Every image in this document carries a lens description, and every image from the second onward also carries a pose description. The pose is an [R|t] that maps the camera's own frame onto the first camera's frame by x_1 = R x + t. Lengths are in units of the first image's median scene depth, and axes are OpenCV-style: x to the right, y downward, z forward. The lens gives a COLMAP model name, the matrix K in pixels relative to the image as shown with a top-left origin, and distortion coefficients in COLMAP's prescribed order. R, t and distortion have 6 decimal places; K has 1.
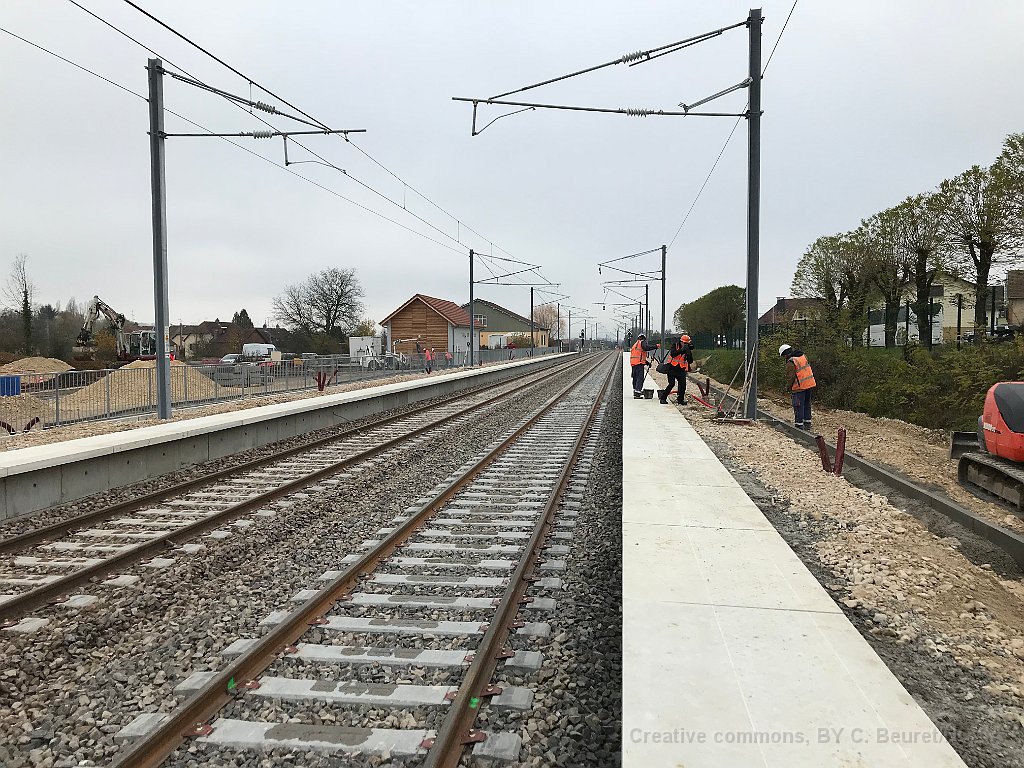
lens RADIAL K [[829.1, 0, 512.0], [0, 829.1, 384.0], [0, 0, 1]] dist [-0.006092, -0.005482]
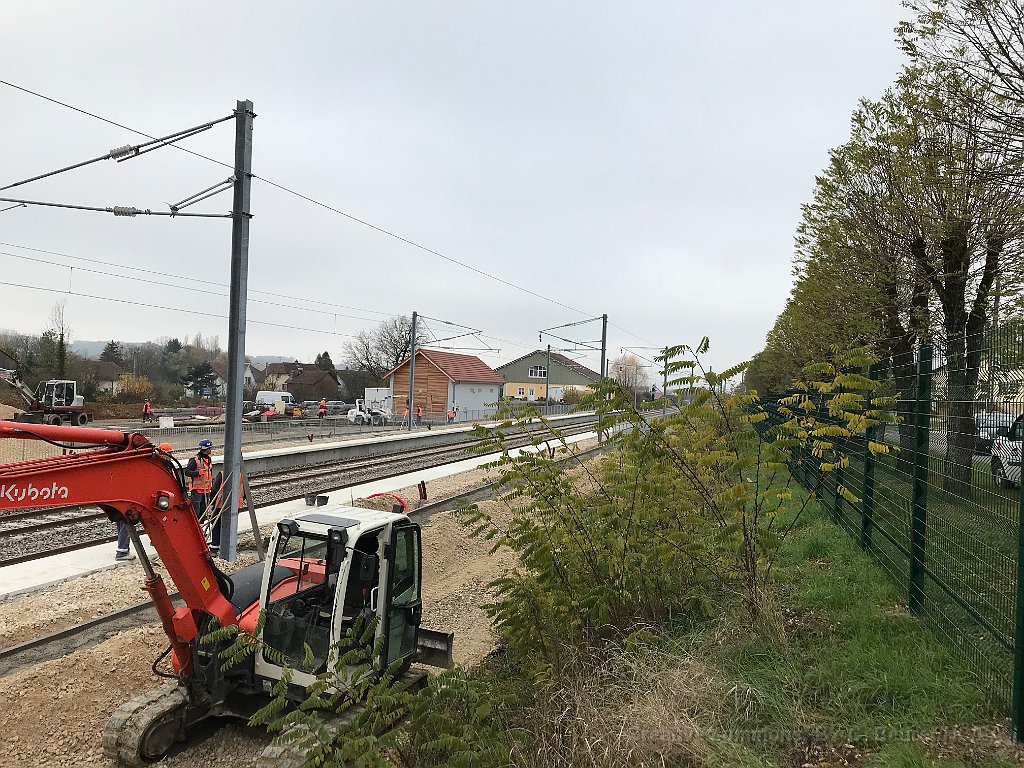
lens RADIAL K [[817.9, 0, 506.2], [0, 817.9, 372.0], [0, 0, 1]] dist [0.044142, -0.006239]
pose [[0.987611, 0.039223, -0.151943, 0.718081], [-0.049424, 0.996728, -0.063952, -0.114140], [0.148937, 0.070669, 0.986318, 0.174669]]
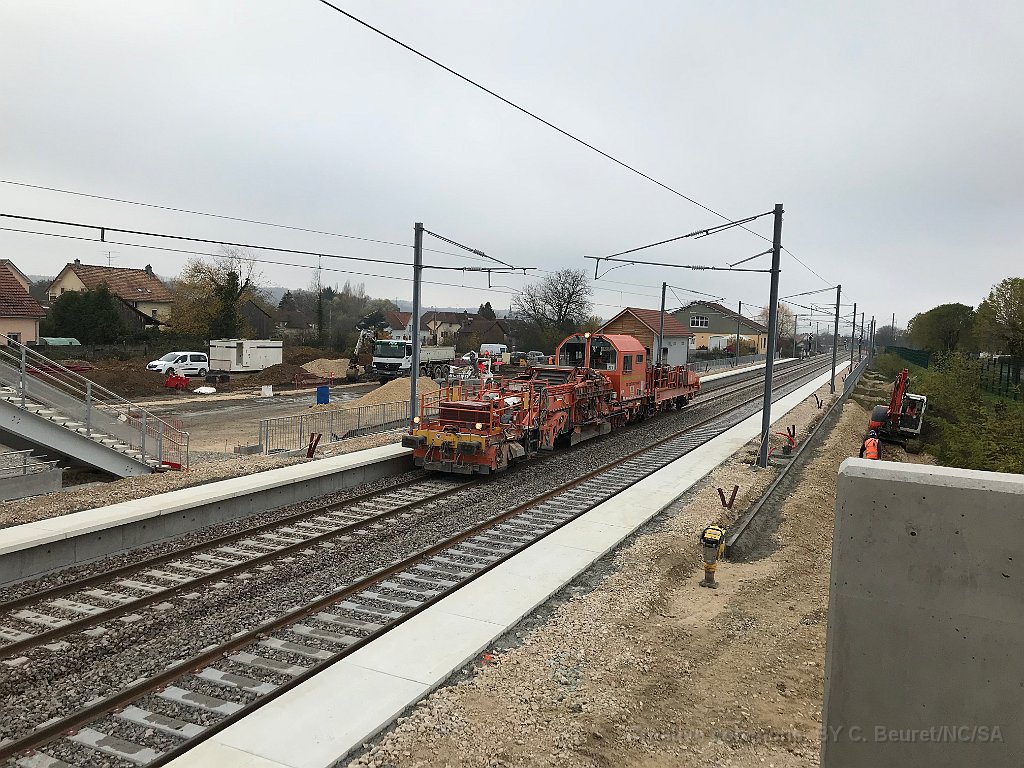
lens RADIAL K [[817.9, 0, 506.2], [0, 817.9, 372.0], [0, 0, 1]] dist [0.044142, -0.006239]
pose [[0.956379, 0.058776, -0.286153, 0.262484], [-0.057660, 0.998260, 0.012333, -0.126662], [0.286380, 0.004704, 0.958104, -0.615975]]
